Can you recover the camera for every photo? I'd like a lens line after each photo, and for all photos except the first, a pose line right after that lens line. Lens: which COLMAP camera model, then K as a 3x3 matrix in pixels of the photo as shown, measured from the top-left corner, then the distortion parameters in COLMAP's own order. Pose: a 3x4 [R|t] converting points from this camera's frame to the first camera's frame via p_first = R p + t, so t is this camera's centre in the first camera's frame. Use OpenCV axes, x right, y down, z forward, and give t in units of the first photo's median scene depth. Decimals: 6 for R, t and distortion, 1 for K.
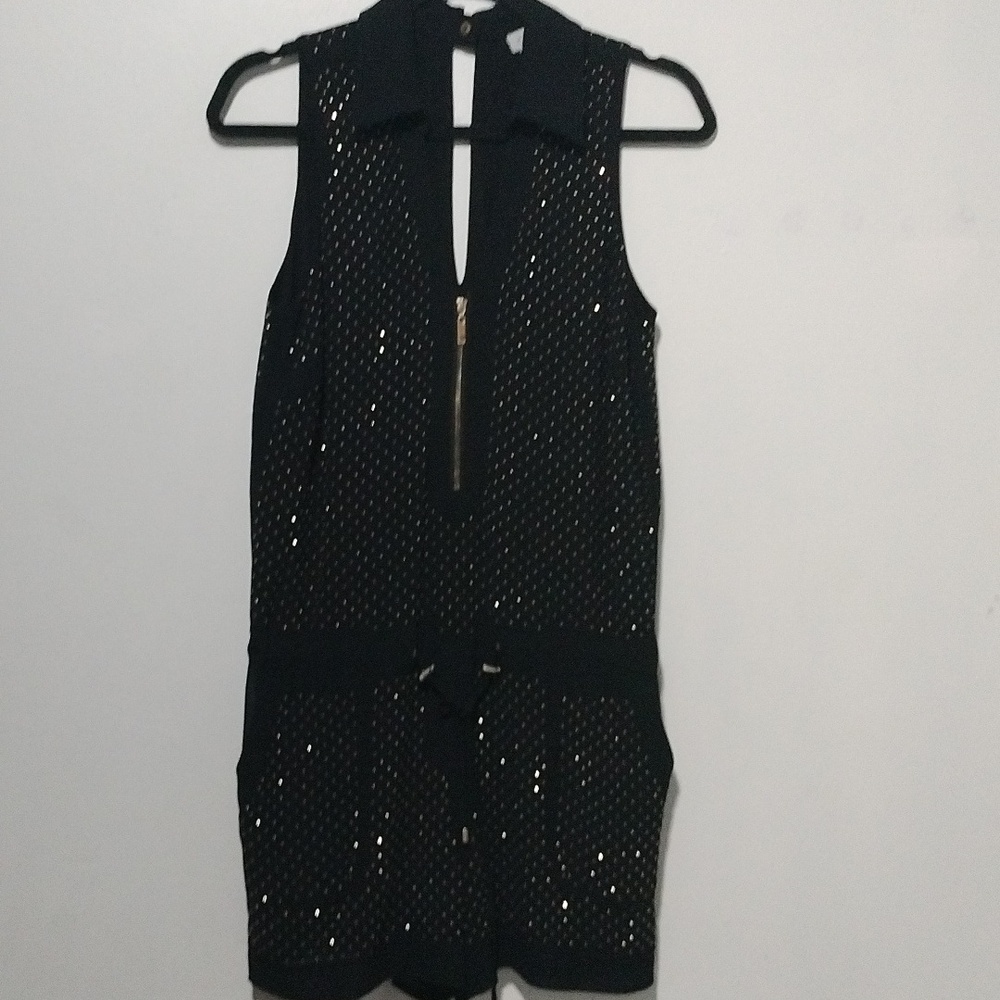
lens RADIAL K [[1635.1, 0, 506.4], [0, 1635.1, 490.9], [0, 0, 1]] dist [0.078766, 0.000000]
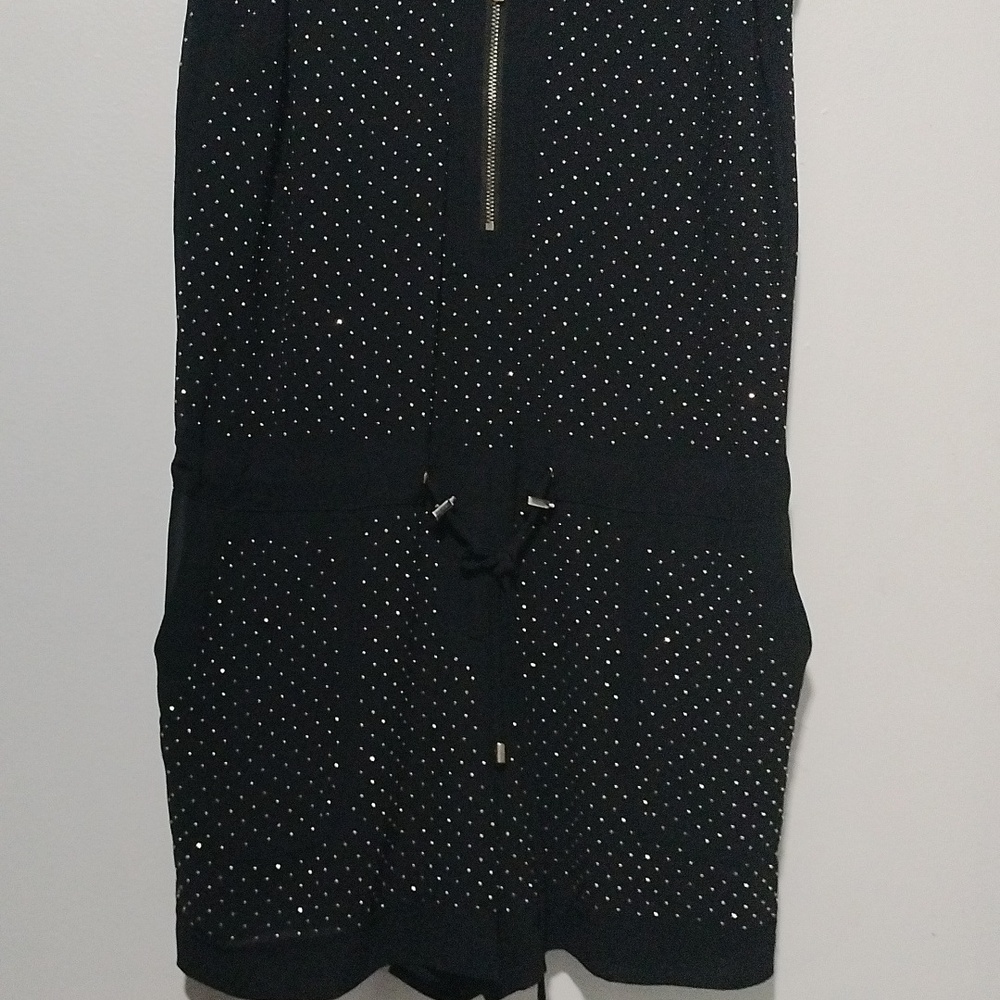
lens RADIAL K [[1635.1, 0, 504.4], [0, 1635.1, 506.6], [0, 0, 1]] dist [0.078766, 0.000000]
pose [[0.999989, 0.004444, -0.001354, -0.023308], [-0.004416, 0.999793, 0.019866, 0.097865], [0.001442, -0.019859, 0.999802, 0.340216]]
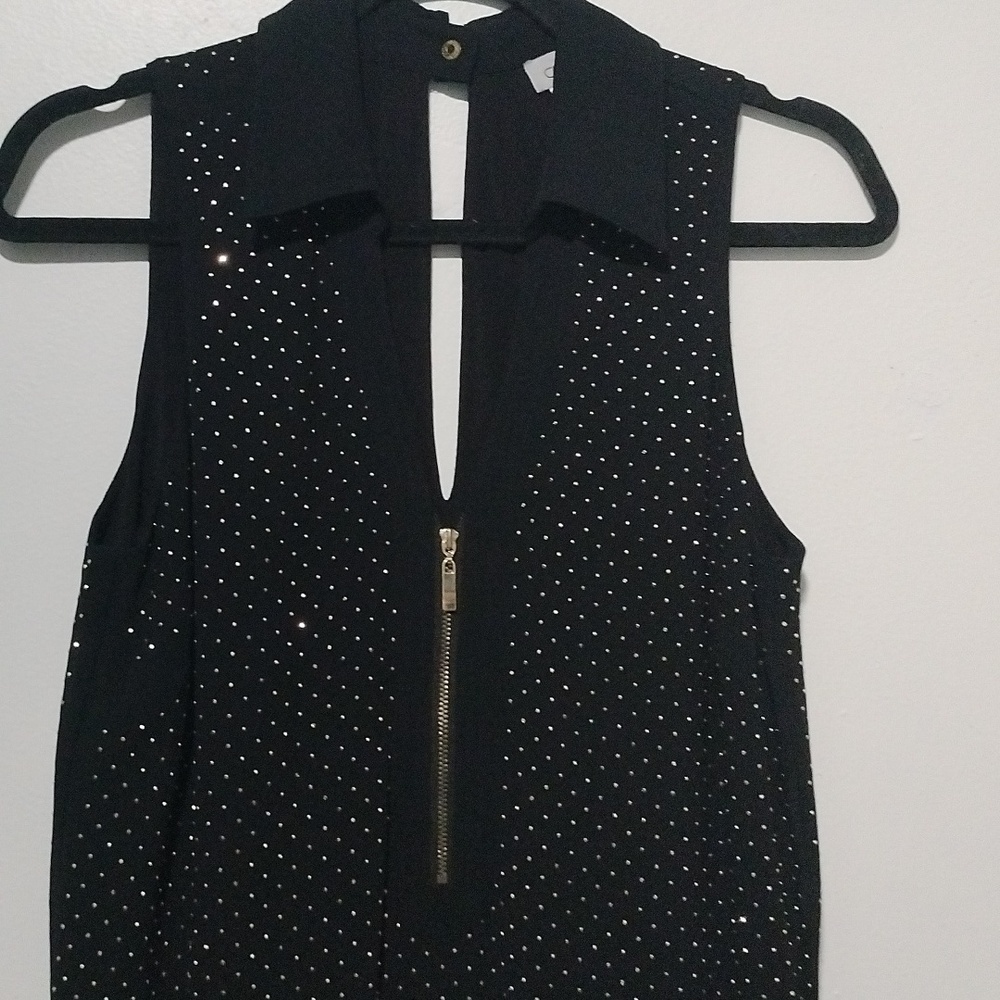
lens RADIAL K [[1635.1, 0, 496.2], [0, 1635.1, 504.6], [0, 0, 1]] dist [0.078766, 0.000000]
pose [[0.999900, -0.011100, 0.008781, -0.016193], [0.011947, 0.994594, -0.103146, -0.068713], [-0.007589, 0.103241, 0.994627, 0.455086]]
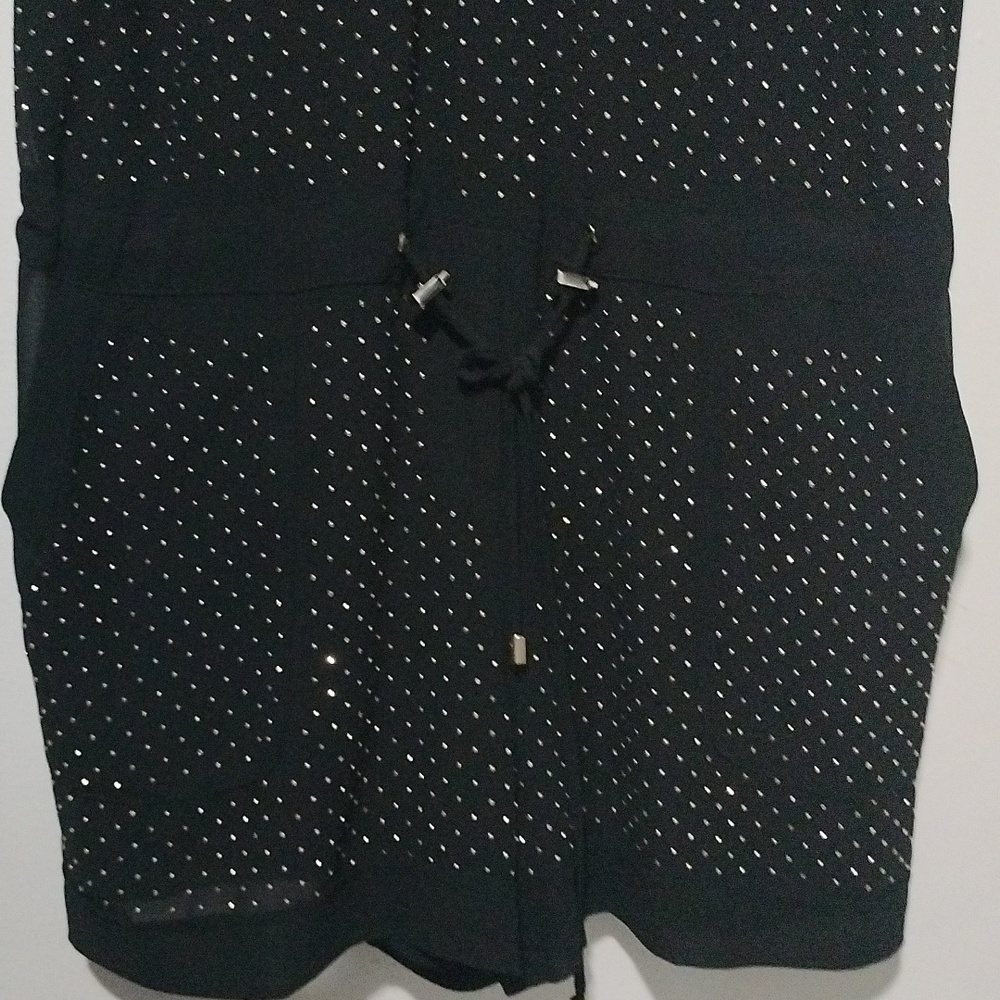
lens RADIAL K [[1635.1, 0, 497.4], [0, 1635.1, 501.0], [0, 0, 1]] dist [0.078766, 0.000000]
pose [[0.999791, -0.001353, -0.020402, -0.021988], [0.003964, 0.991704, 0.128481, 0.111701], [0.020059, -0.128535, 0.991502, 0.559203]]
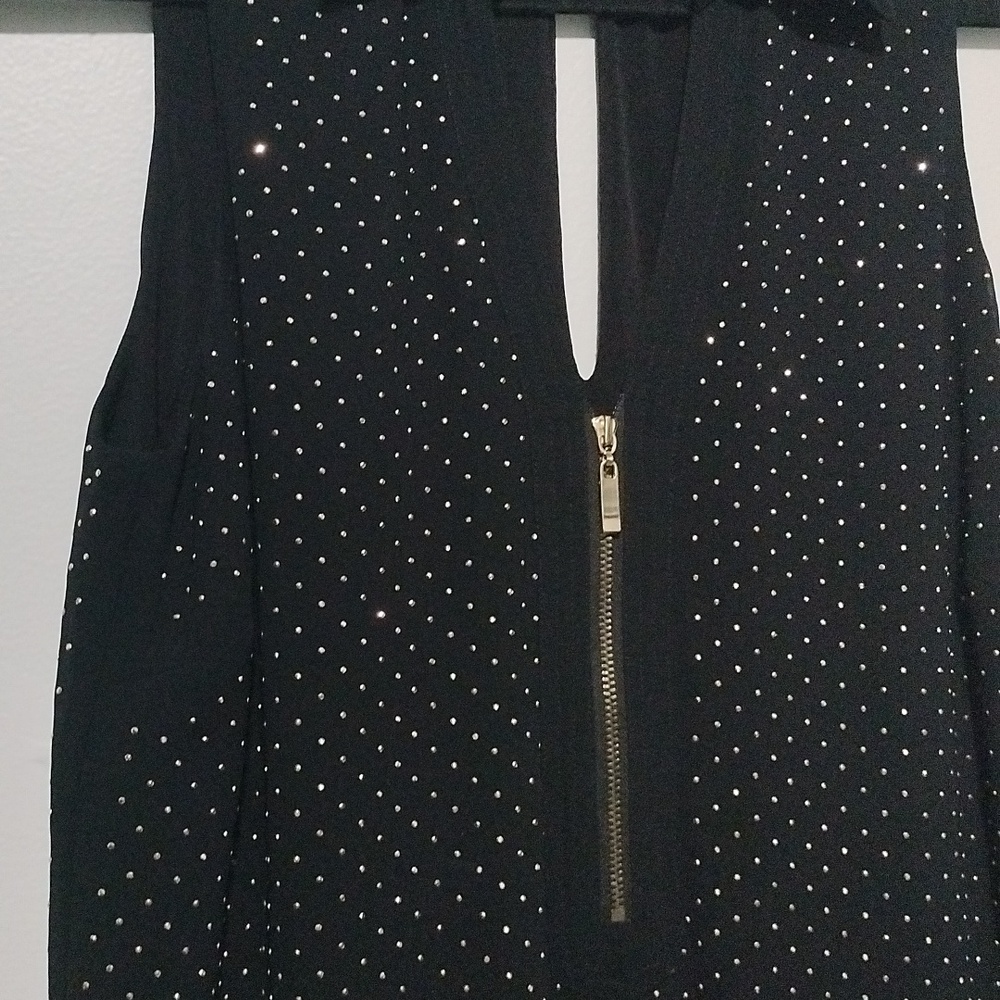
lens RADIAL K [[1635.1, 0, 506.4], [0, 1635.1, 504.1], [0, 0, 1]] dist [0.078766, 0.000000]
pose [[0.984340, -0.046250, 0.170102, -0.115936], [0.064060, 0.992848, -0.100747, -0.059653], [-0.164226, 0.110066, 0.980263, 0.628724]]
